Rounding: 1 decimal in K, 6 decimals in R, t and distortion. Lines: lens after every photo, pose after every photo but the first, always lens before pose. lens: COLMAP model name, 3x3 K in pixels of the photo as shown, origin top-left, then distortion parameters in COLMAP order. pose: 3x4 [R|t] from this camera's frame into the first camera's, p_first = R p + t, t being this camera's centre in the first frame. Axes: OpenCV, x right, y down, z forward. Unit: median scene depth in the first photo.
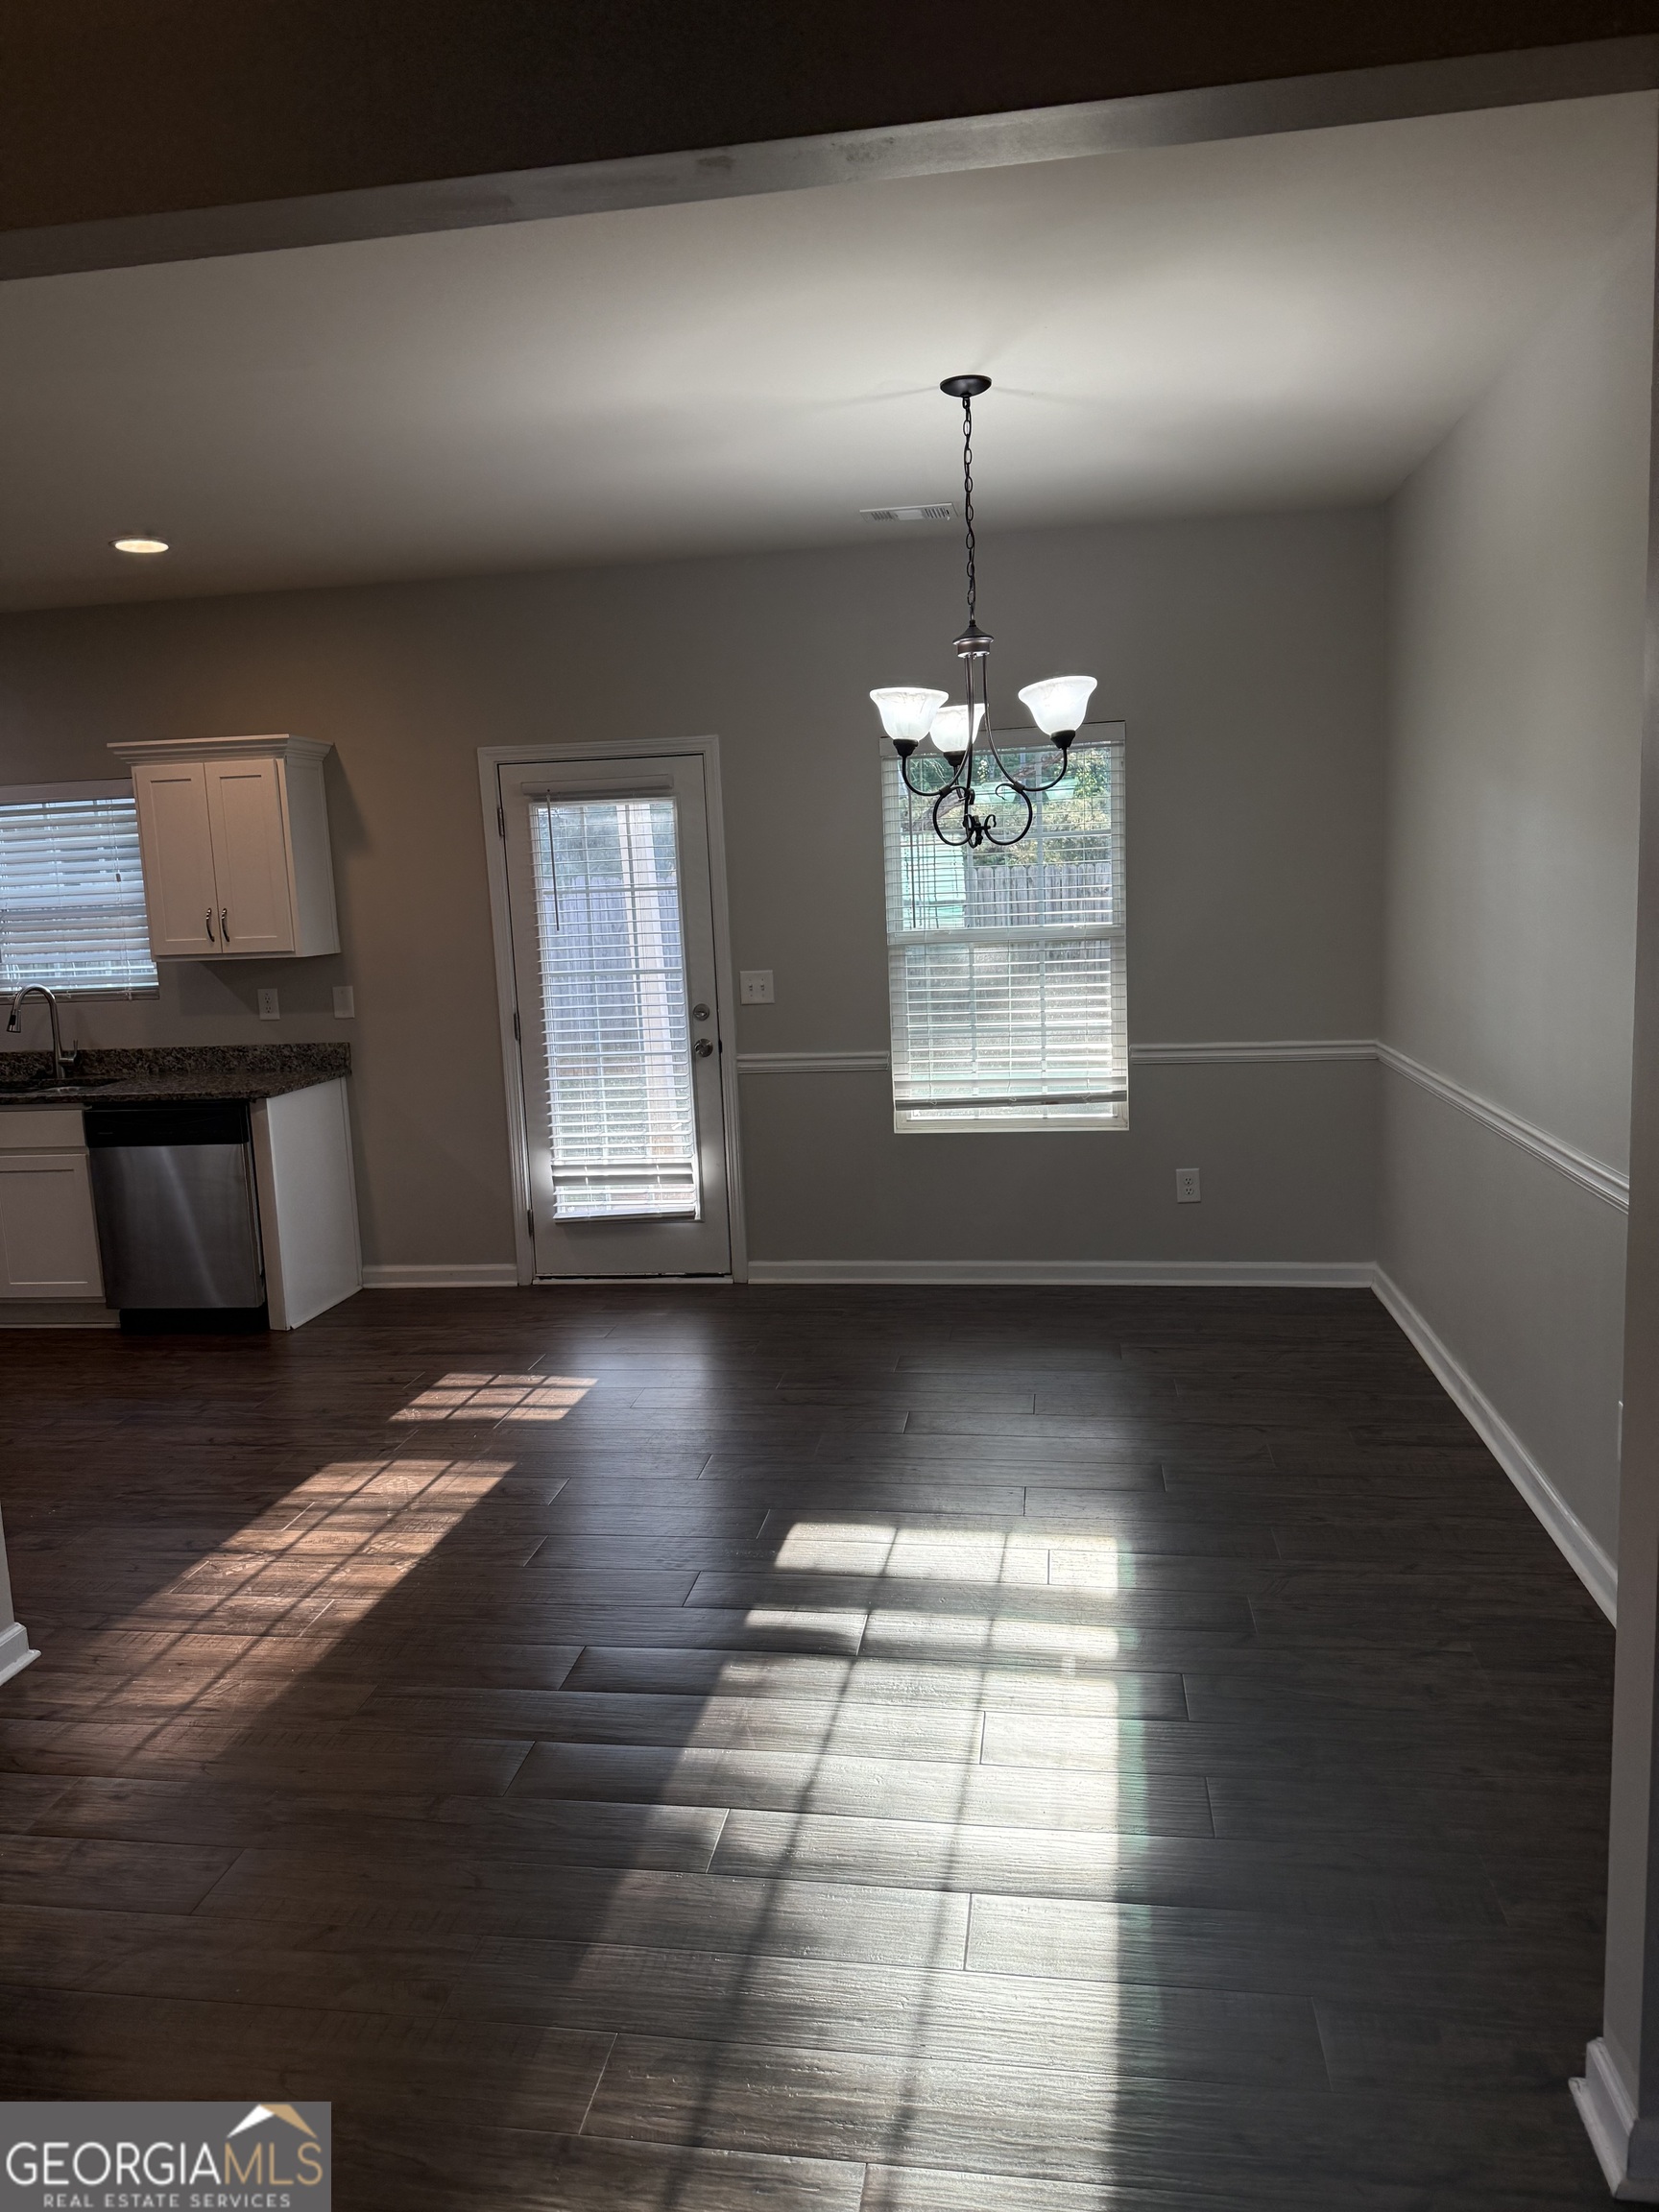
lens RADIAL K [[1556.1, 0, 811.6], [0, 1556.1, 1097.8], [0, 0, 1]] dist [0.054629, -0.075743]
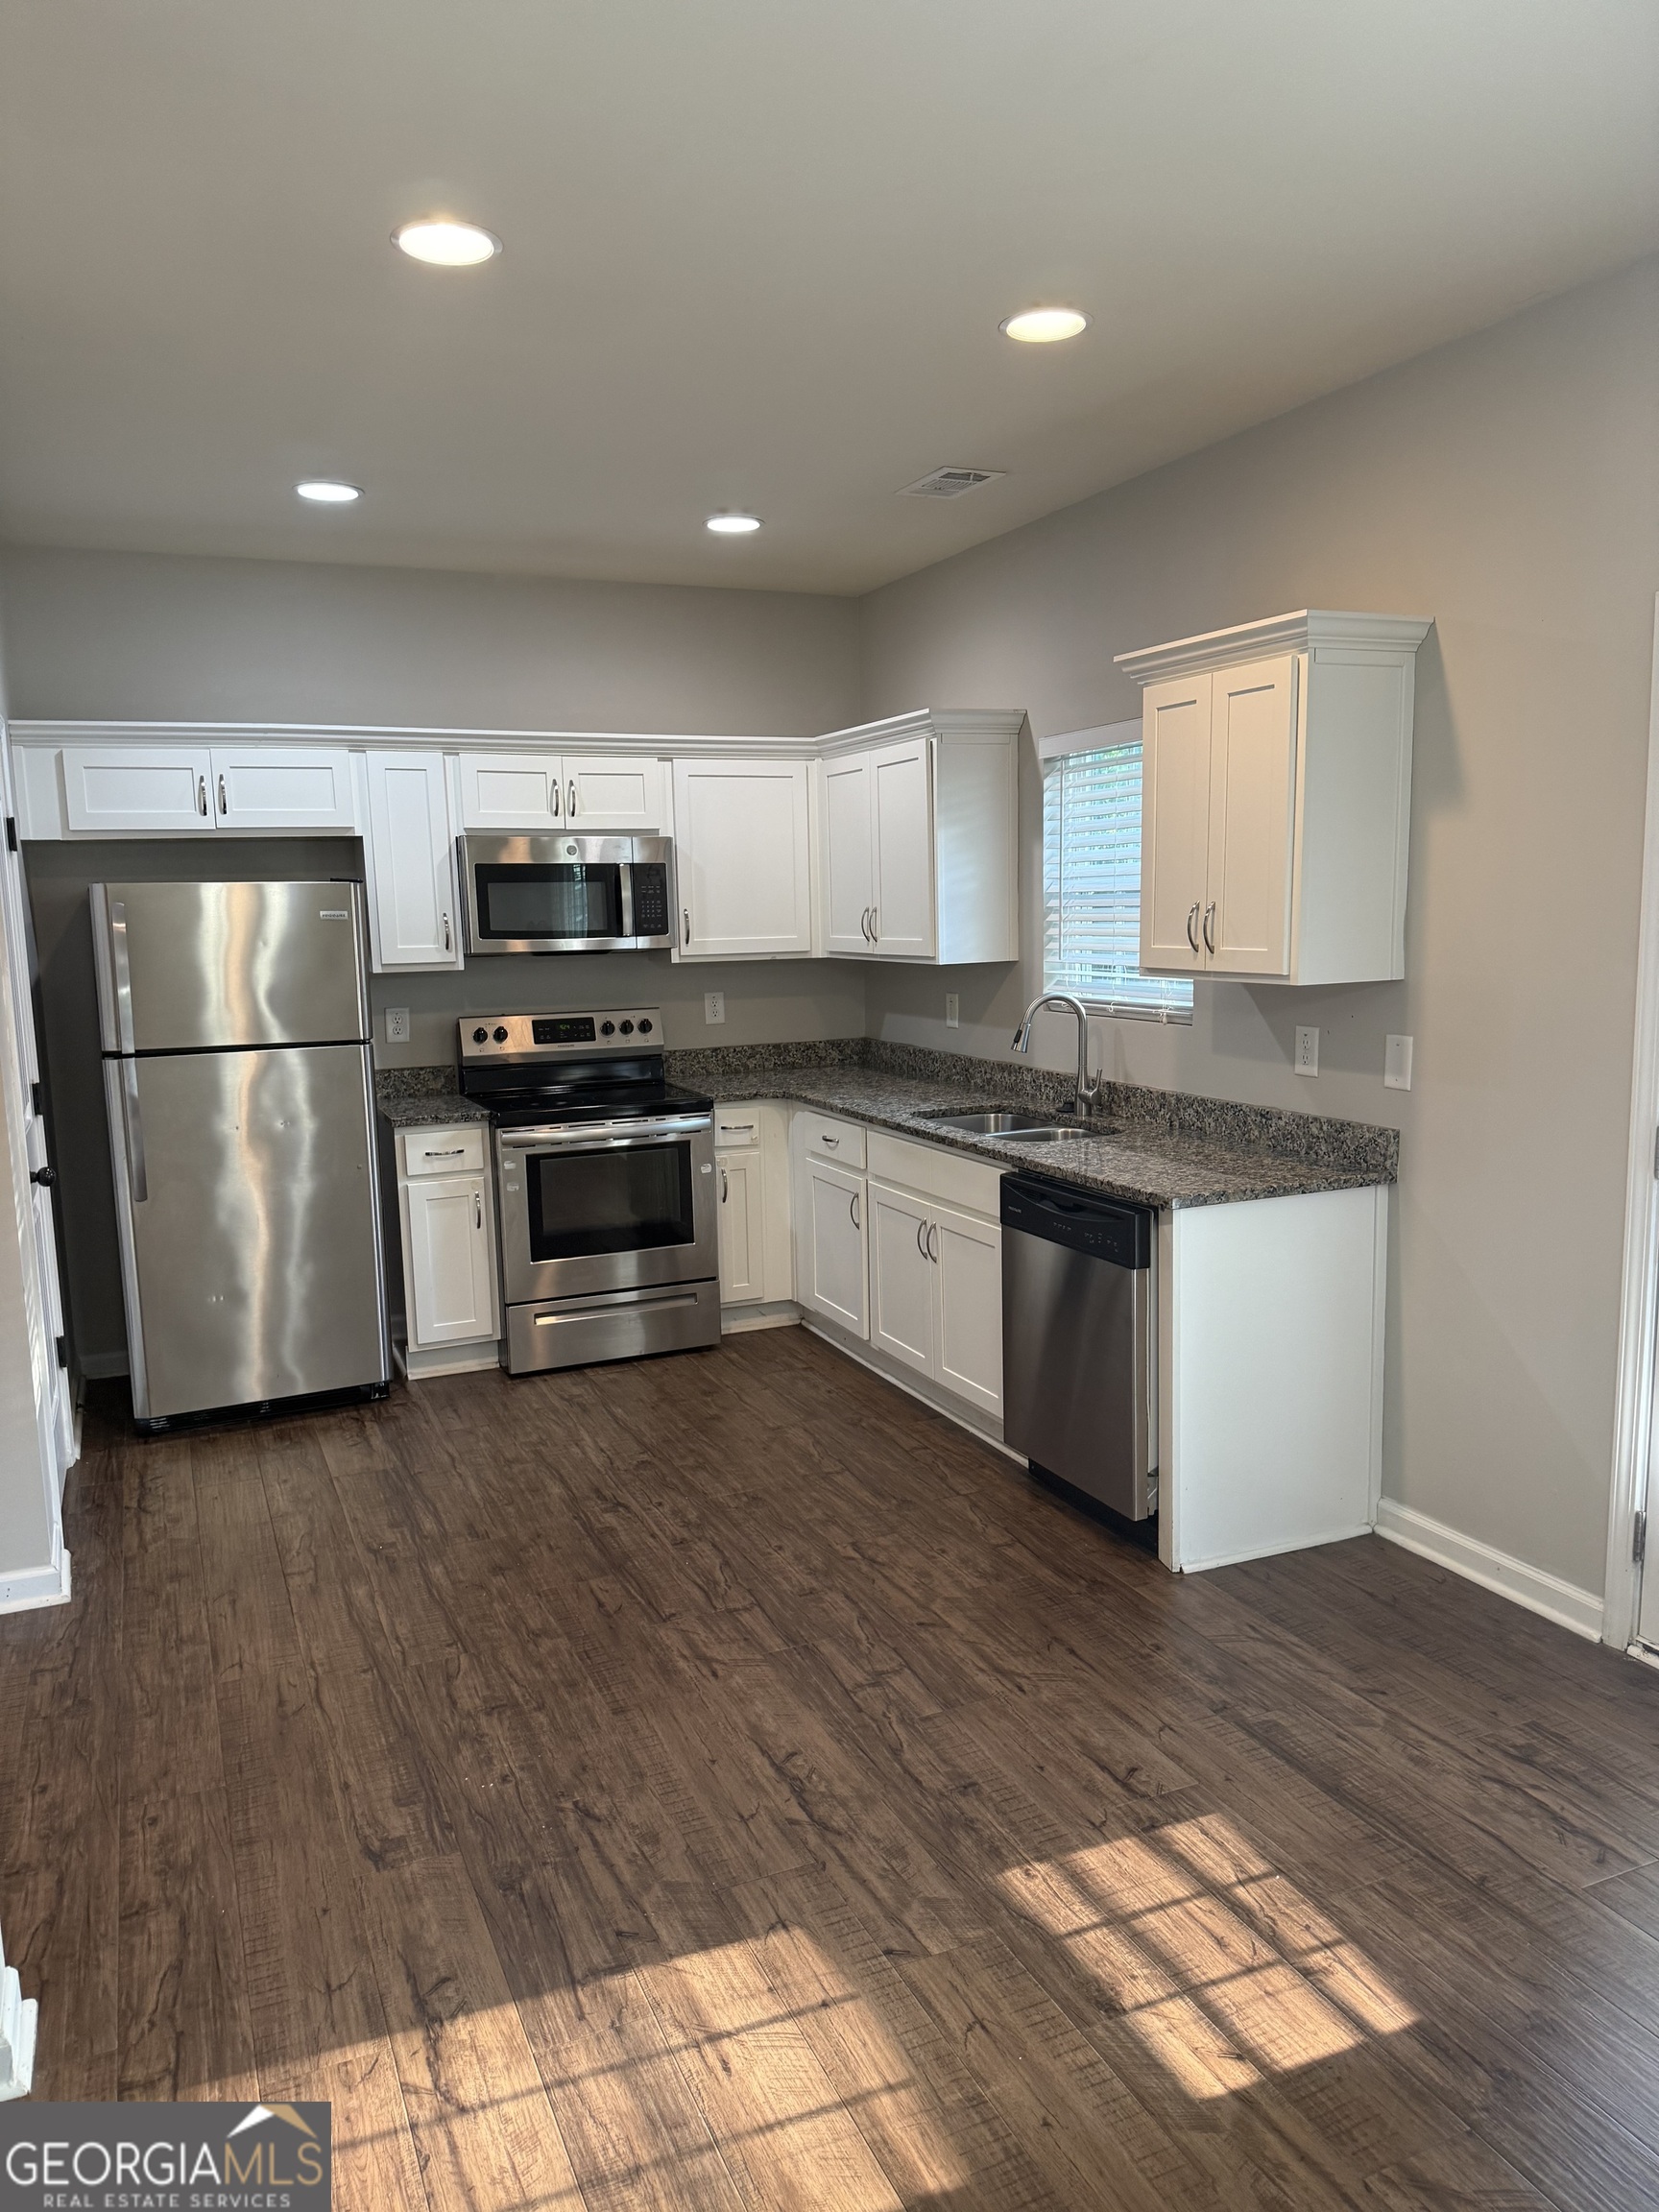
lens RADIAL K [[1556.1, 0, 820.6], [0, 1556.1, 1114.7], [0, 0, 1]] dist [0.054629, -0.075743]
pose [[0.538162, 0.150715, -0.829257, 0.085656], [-0.121159, 0.987497, 0.100847, -0.080814], [0.834088, 0.046200, 0.549694, 0.526039]]
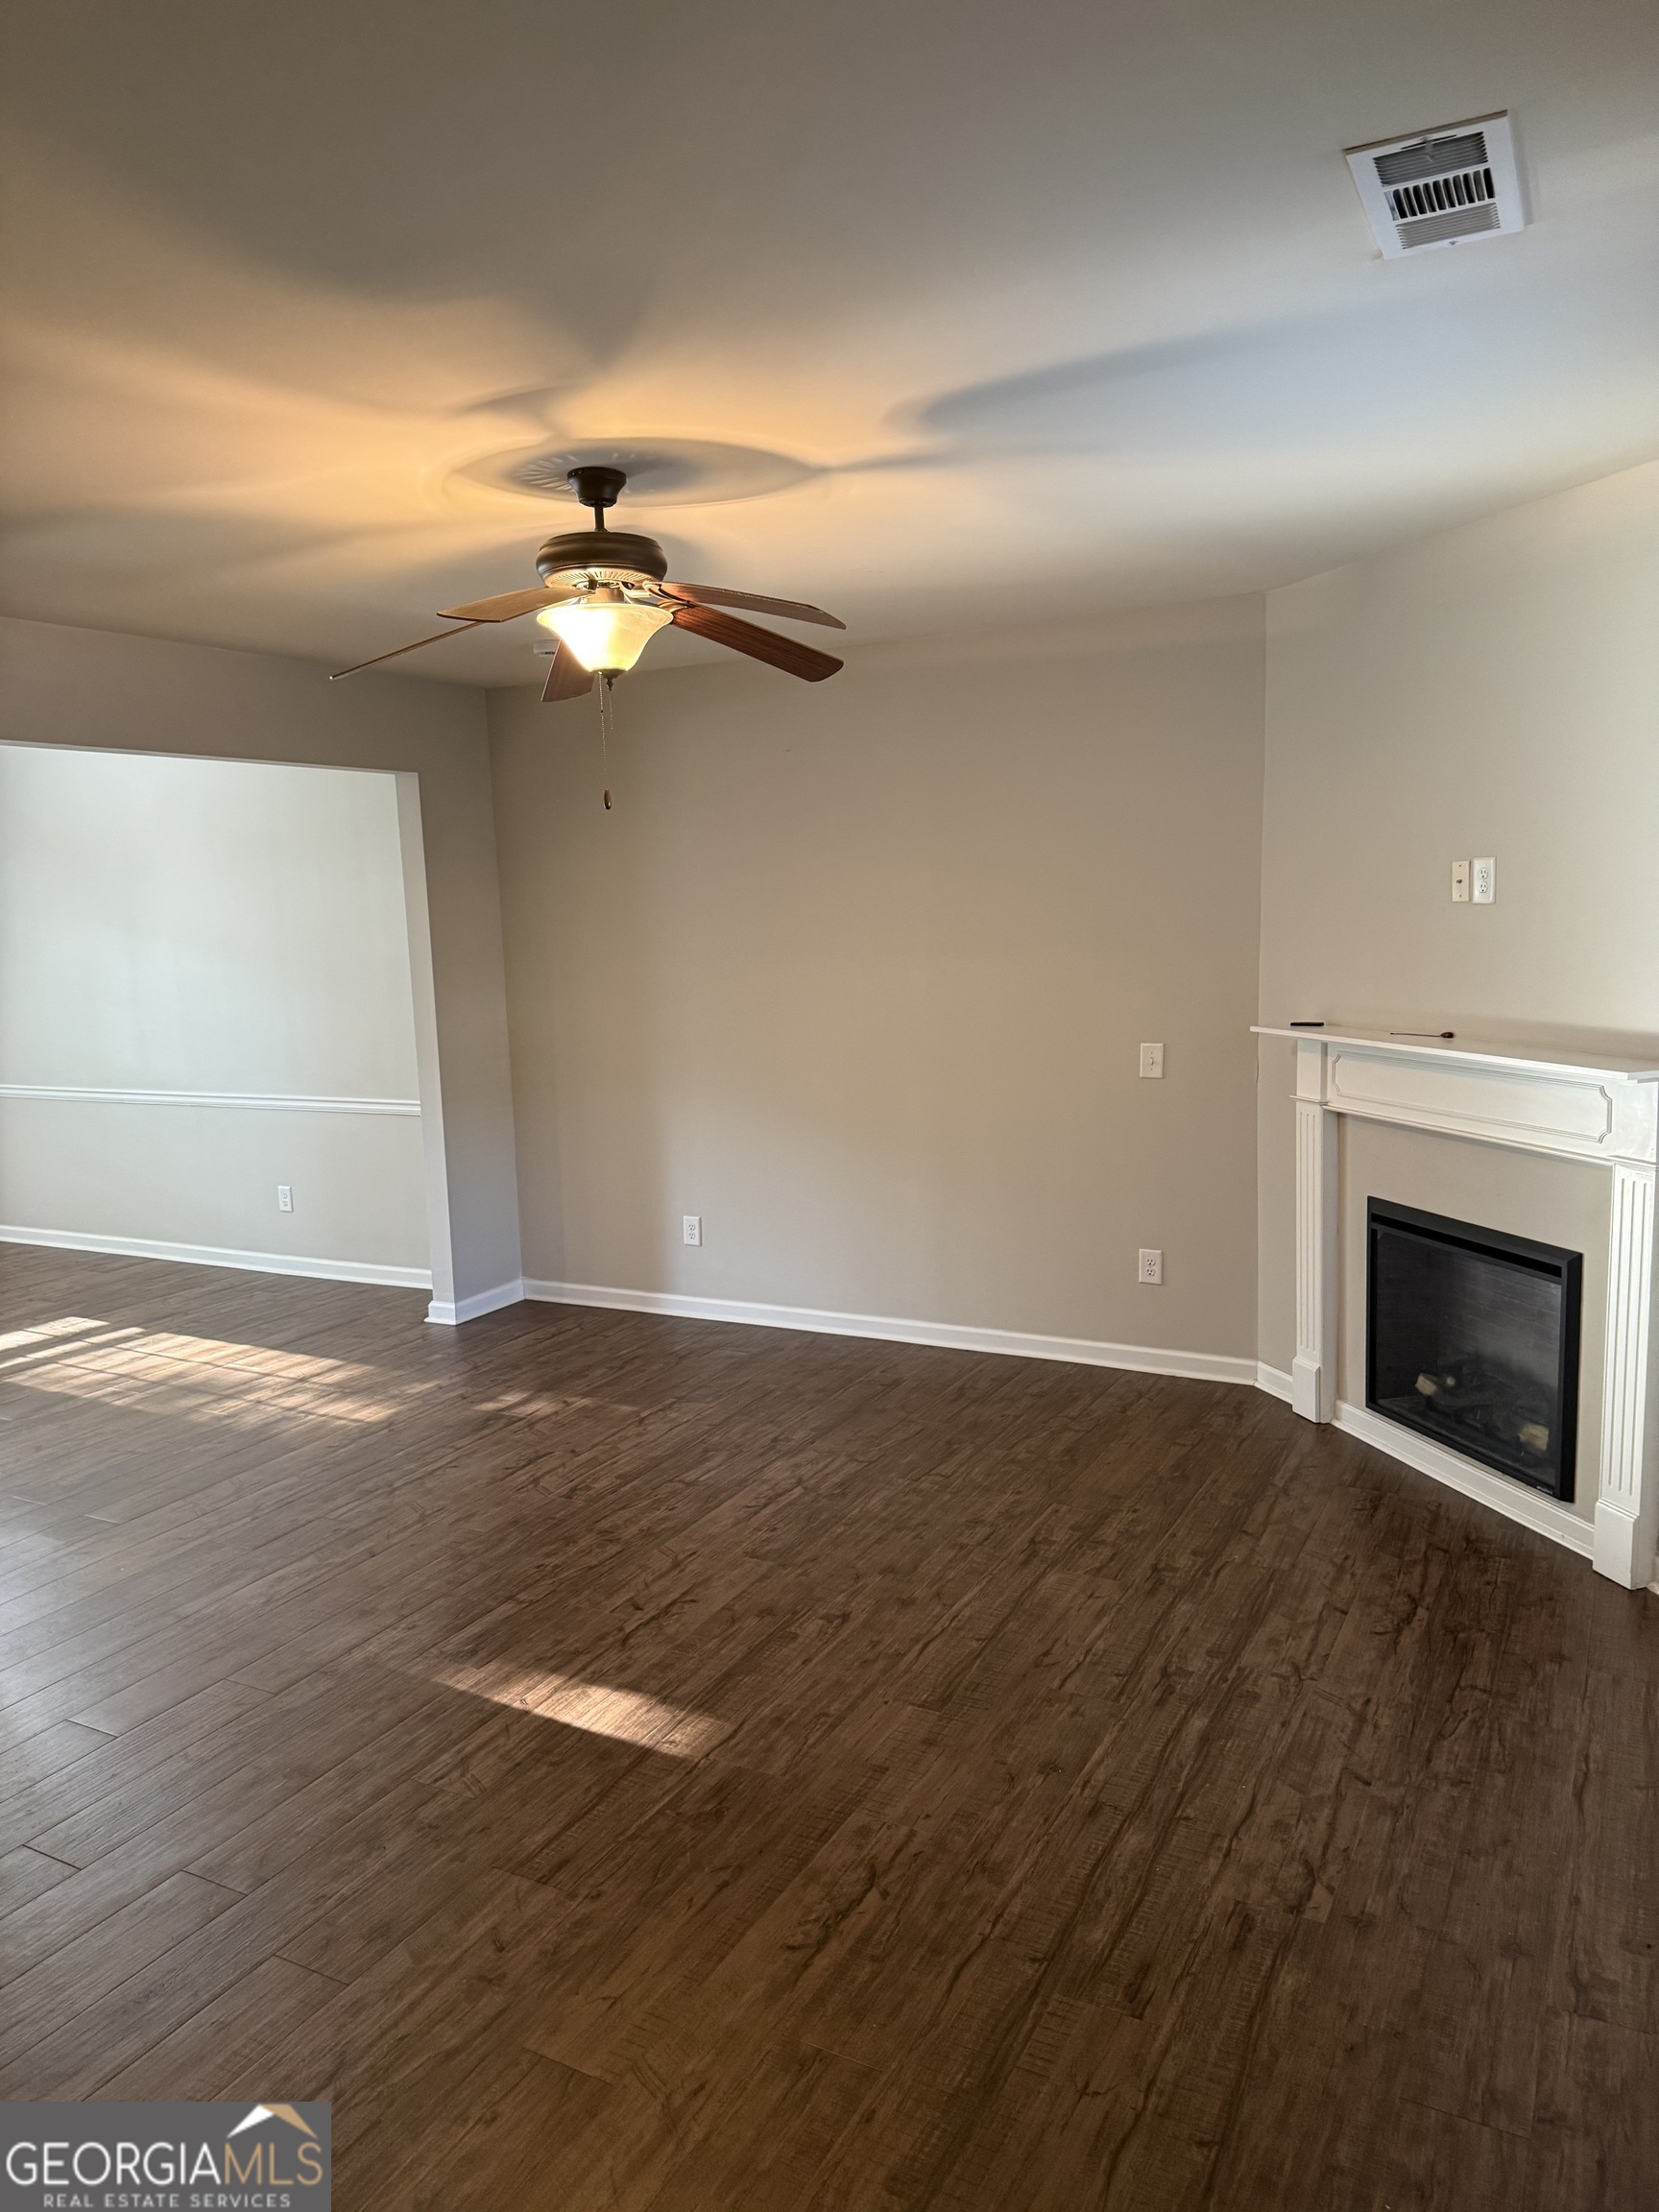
lens RADIAL K [[1556.1, 0, 845.5], [0, 1556.1, 1098.1], [0, 0, 1]] dist [0.054629, -0.075743]
pose [[0.319293, -0.083347, 0.943984, -0.845555], [0.154264, 0.987409, 0.035003, 0.060040], [-0.935016, 0.134446, 0.328131, -0.370324]]
